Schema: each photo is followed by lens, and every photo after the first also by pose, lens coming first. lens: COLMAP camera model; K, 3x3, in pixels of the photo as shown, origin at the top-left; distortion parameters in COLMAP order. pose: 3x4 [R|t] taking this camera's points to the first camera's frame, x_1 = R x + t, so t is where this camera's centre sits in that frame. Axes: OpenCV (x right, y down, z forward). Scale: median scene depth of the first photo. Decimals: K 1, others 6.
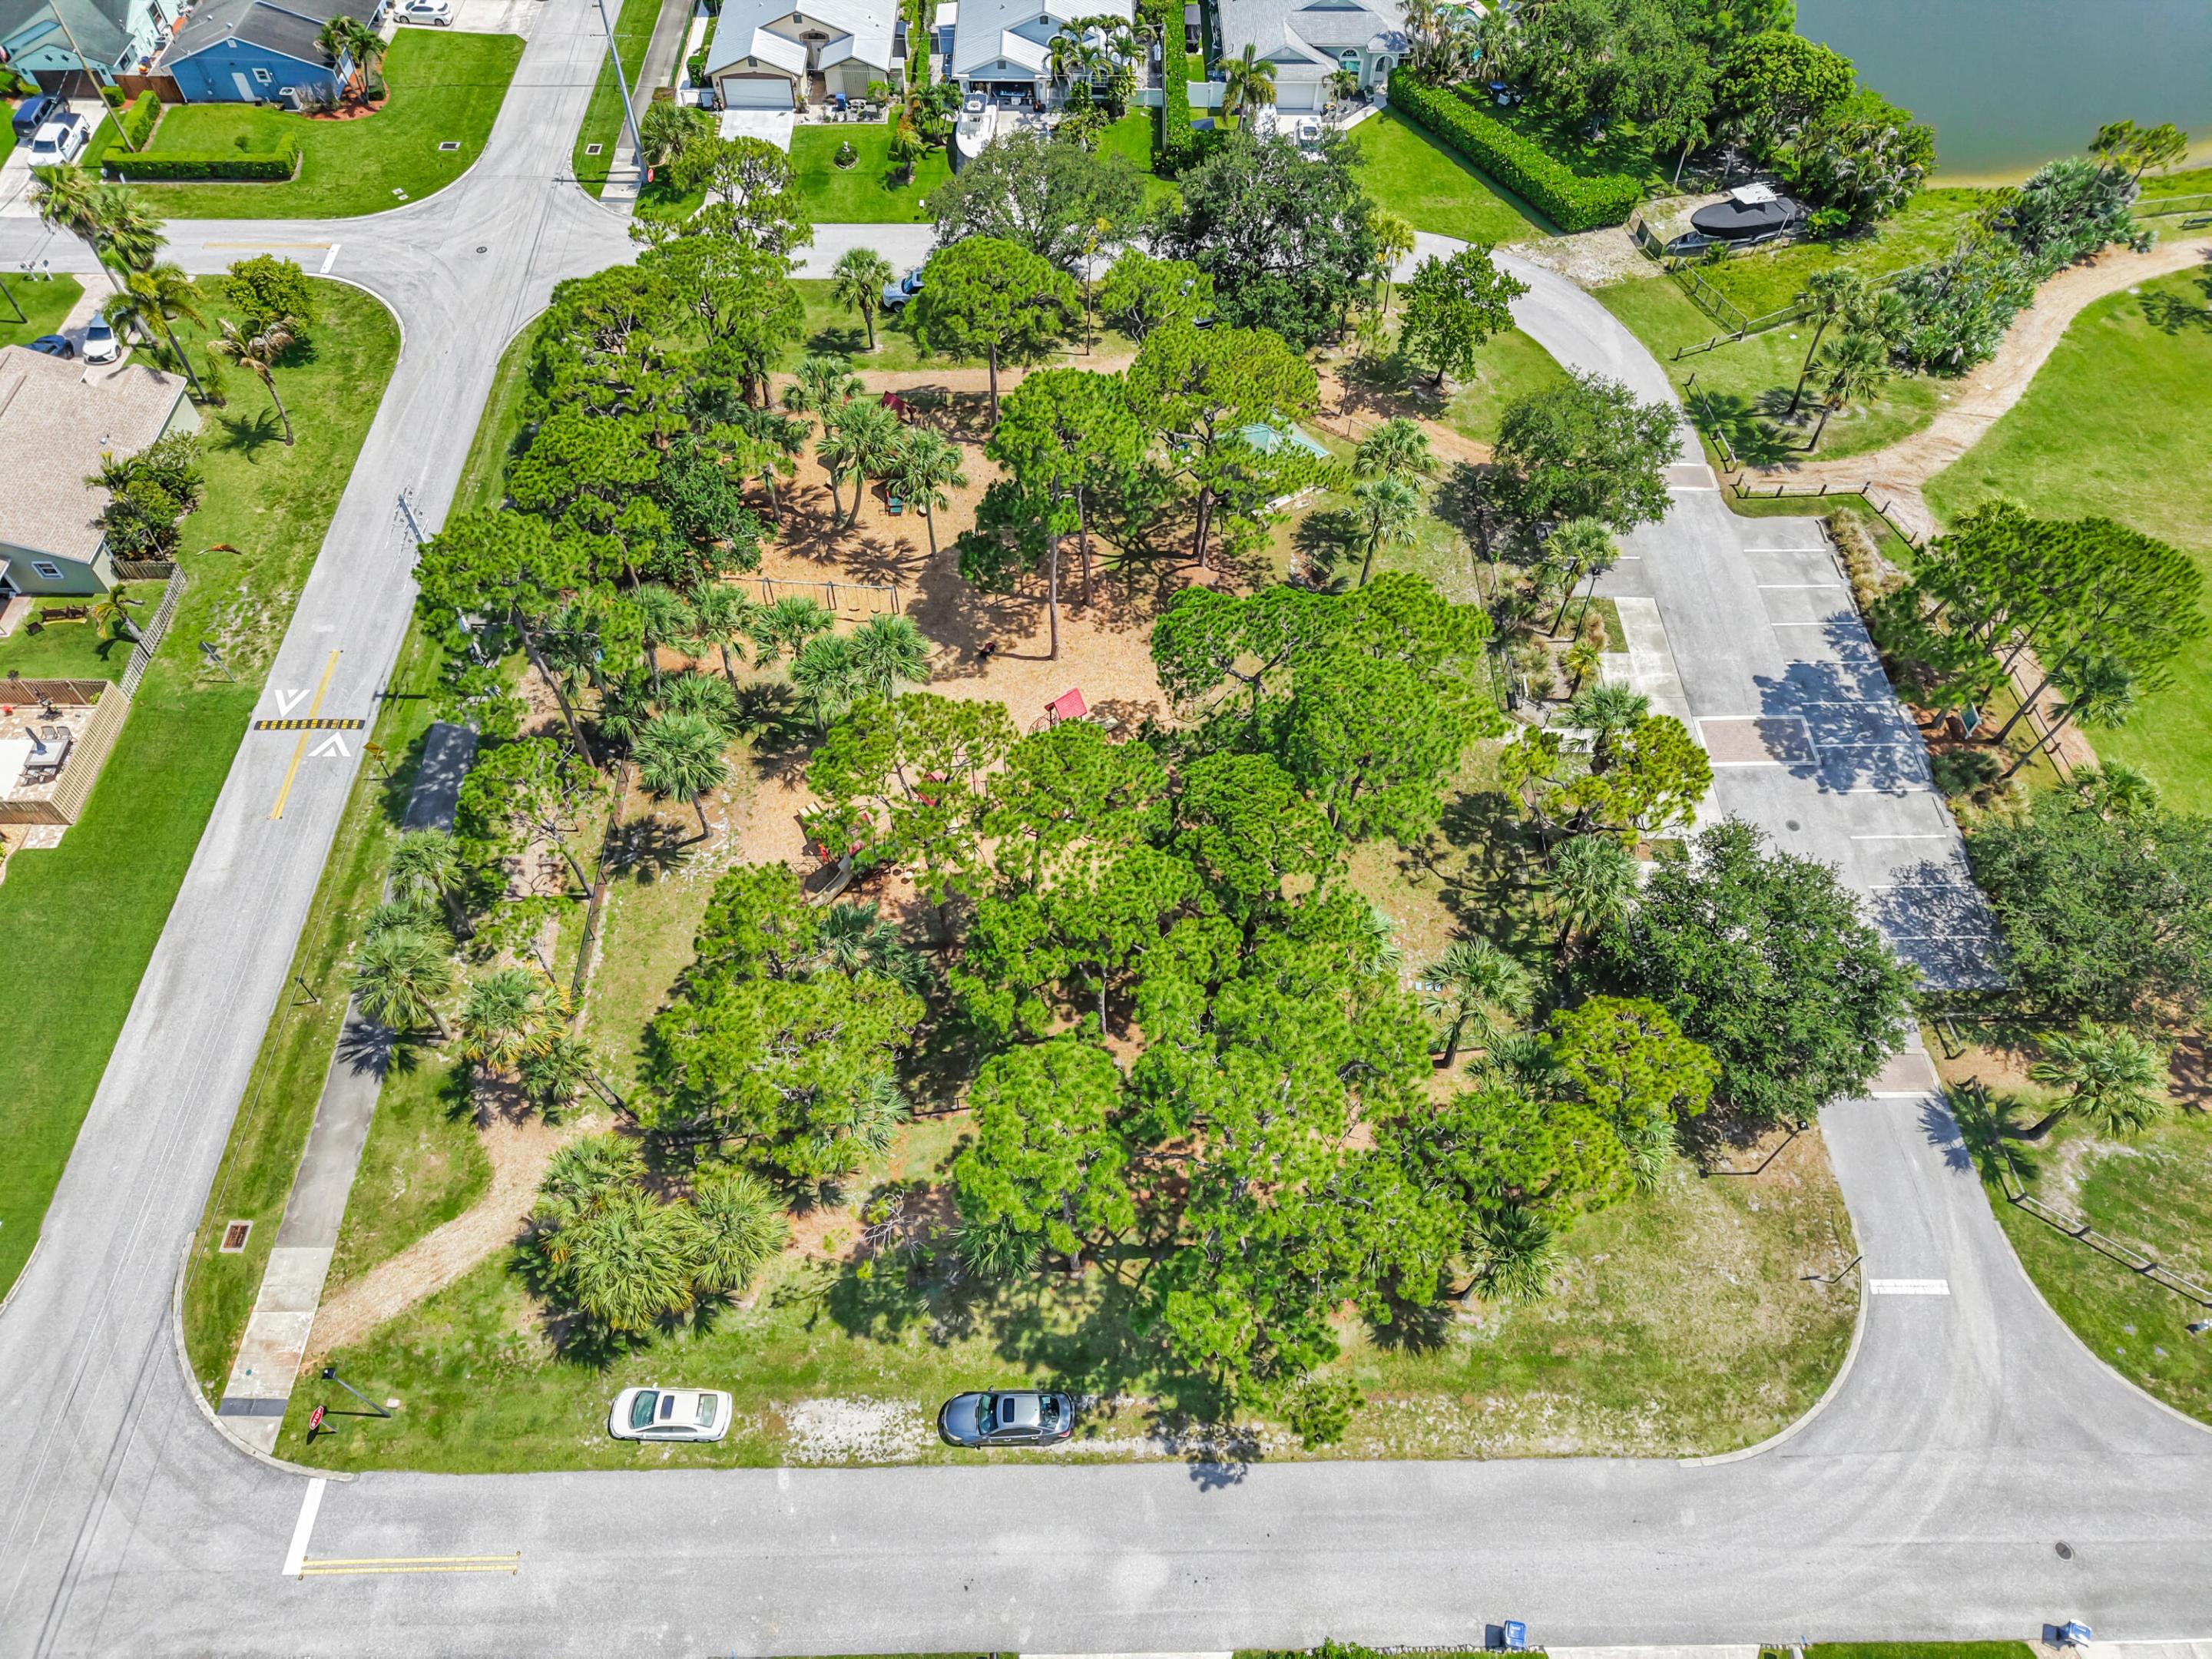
lens RADIAL K [[1518.0, 0, 1104.8], [0, 1518.0, 786.2], [0, 0, 1]] dist [0.043808, -0.053507]
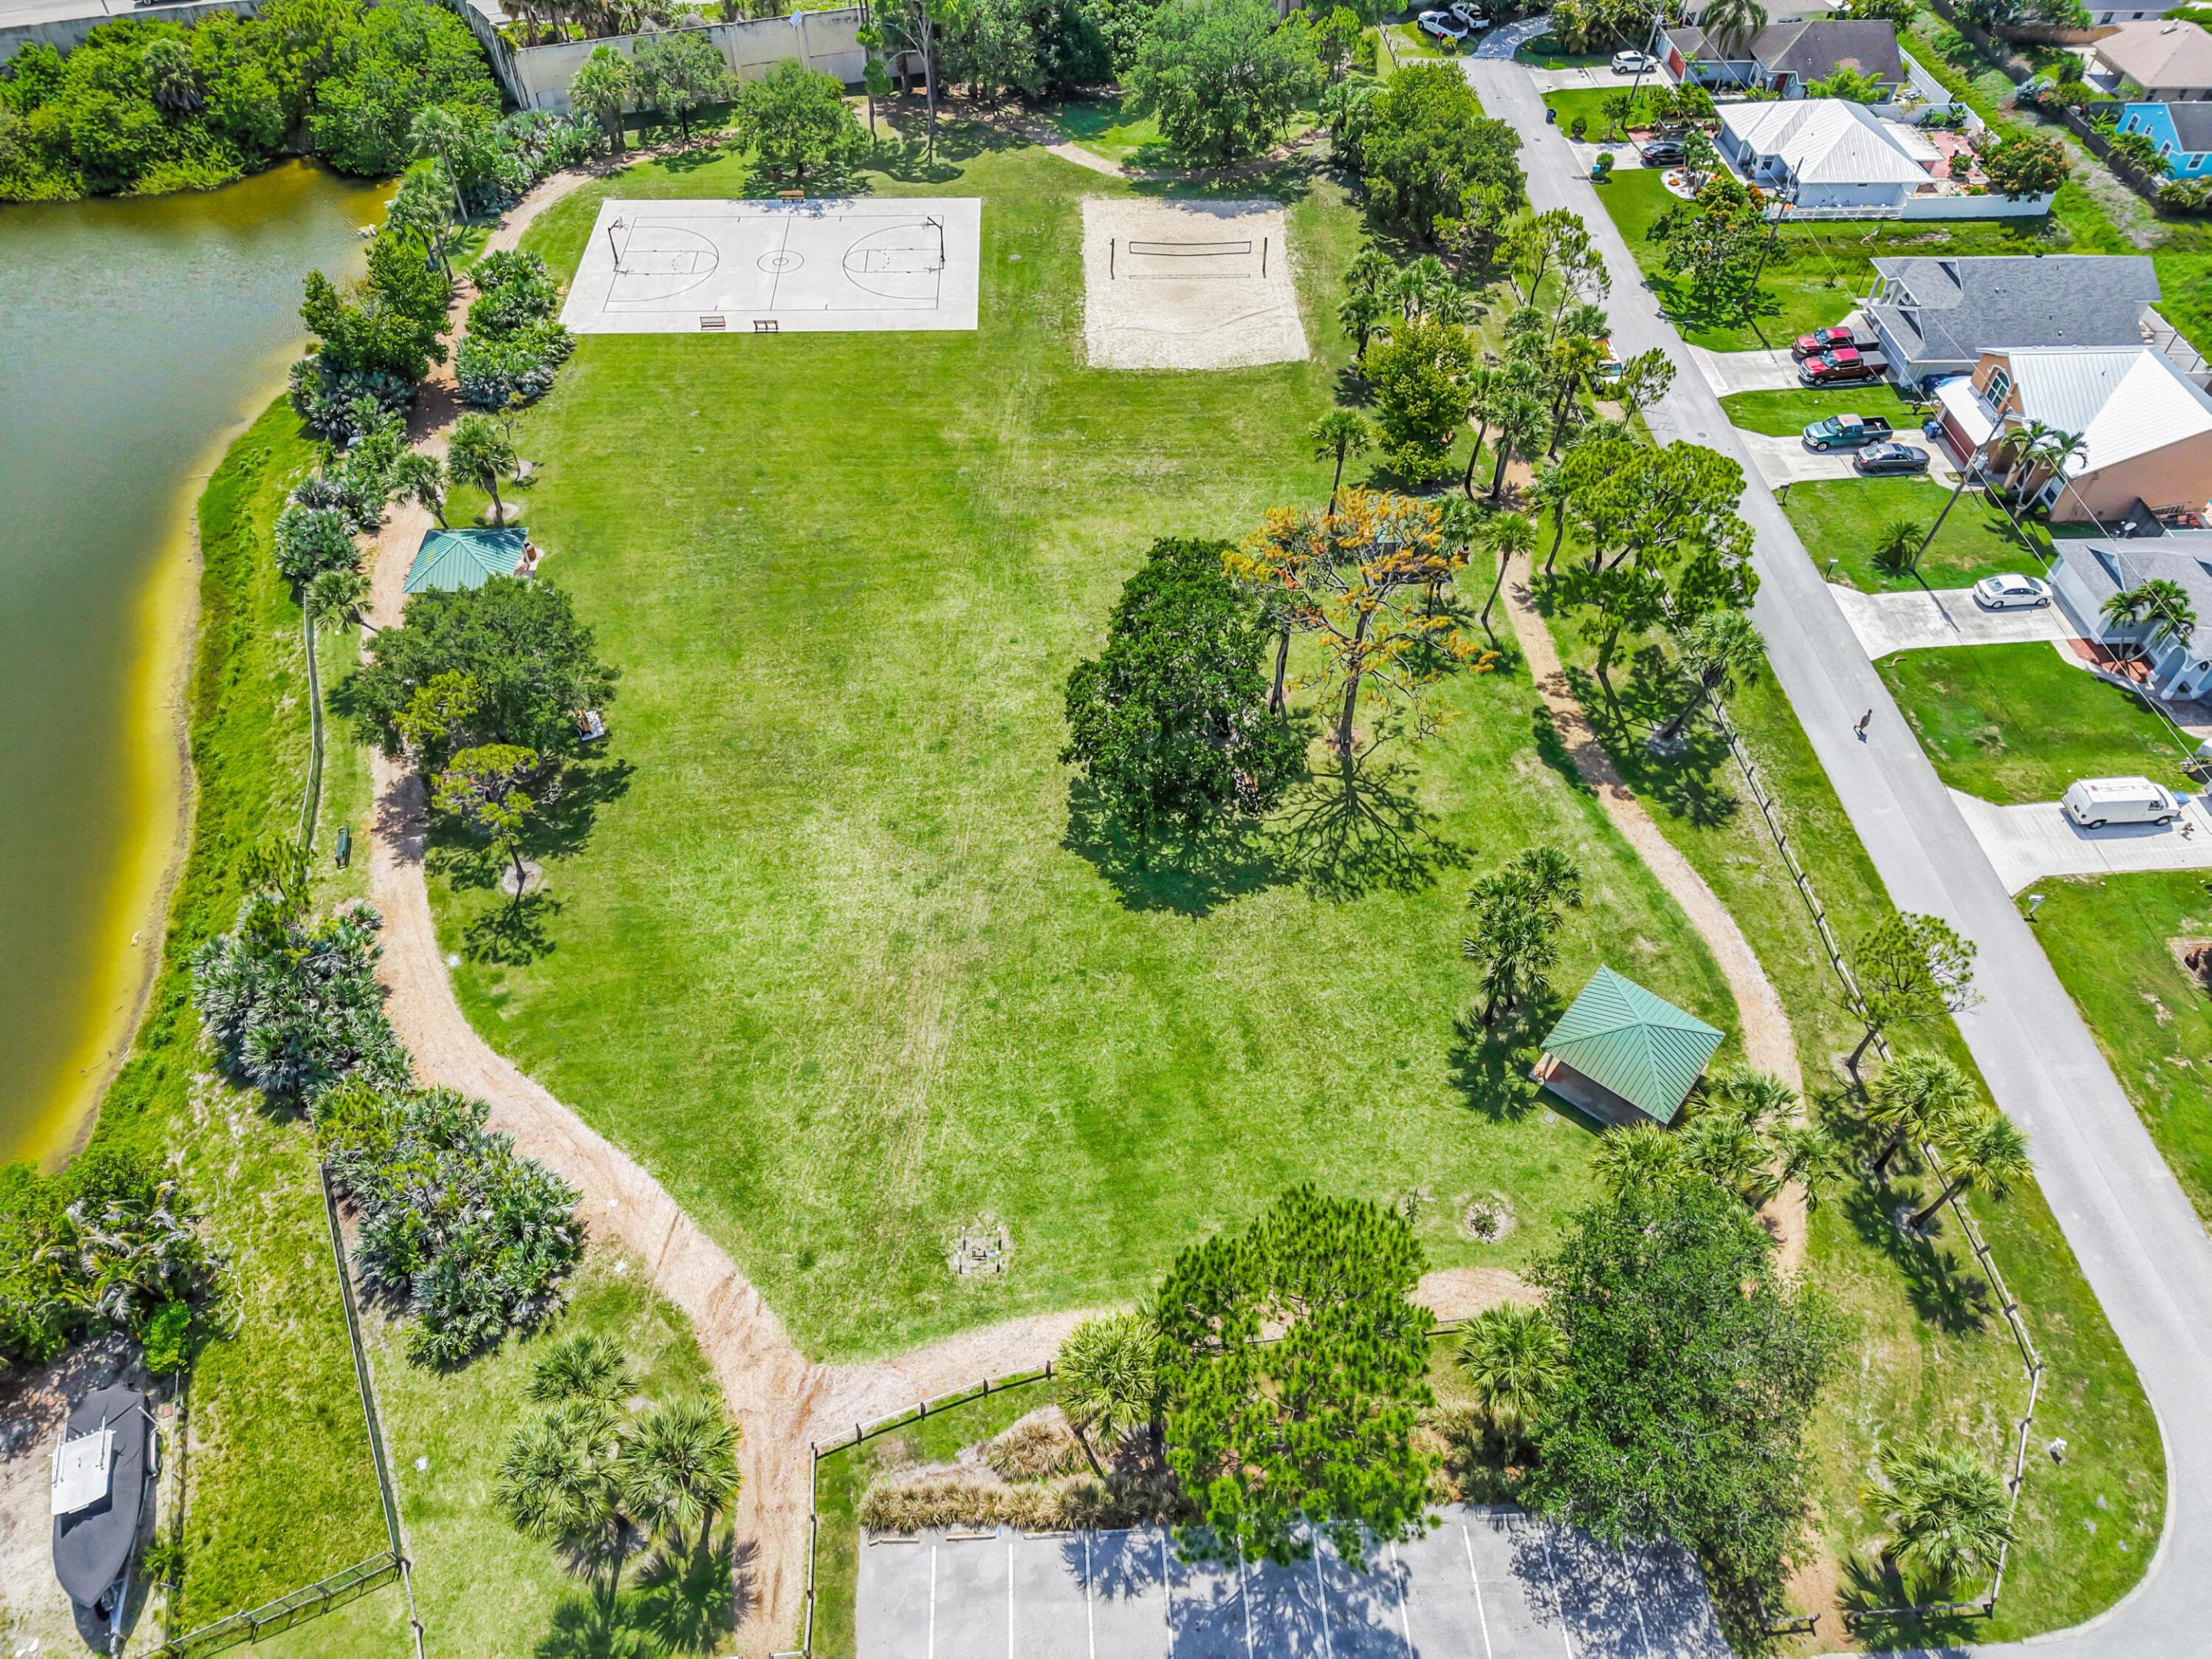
lens RADIAL K [[1486.7, 0, 1102.0], [0, 1486.7, 825.9], [0, 0, 1]] dist [0.013580, -0.007112]
pose [[-0.028354, -0.746959, 0.664265, 0.353088], [0.793297, 0.387499, 0.469600, -0.659233], [-0.608174, 0.540275, 0.581573, 0.536783]]
